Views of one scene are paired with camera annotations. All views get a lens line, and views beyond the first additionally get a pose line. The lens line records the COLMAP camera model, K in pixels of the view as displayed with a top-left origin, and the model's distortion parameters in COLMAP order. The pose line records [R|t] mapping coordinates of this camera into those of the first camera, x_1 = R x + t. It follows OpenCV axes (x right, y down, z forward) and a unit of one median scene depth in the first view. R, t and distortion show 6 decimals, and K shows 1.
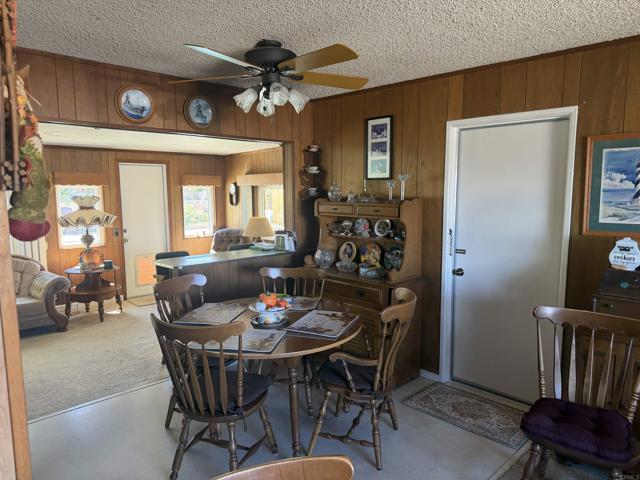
lens RADIAL K [[447.9, 0, 320.0], [0, 447.9, 240.0], [0, 0, 1]] dist [0.024488, -0.039263]
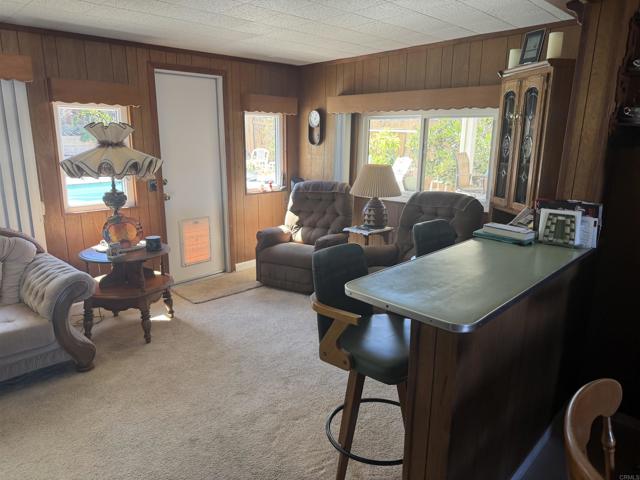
lens RADIAL K [[457.7, 0, 308.6], [0, 457.7, 239.2], [0, 0, 1]] dist [0.035704, -0.001803]
pose [[0.999861, 0.016618, 0.000992, -0.322967], [-0.016611, 0.991975, 0.125341, -0.035555], [0.001099, -0.125341, 0.992113, 0.487329]]
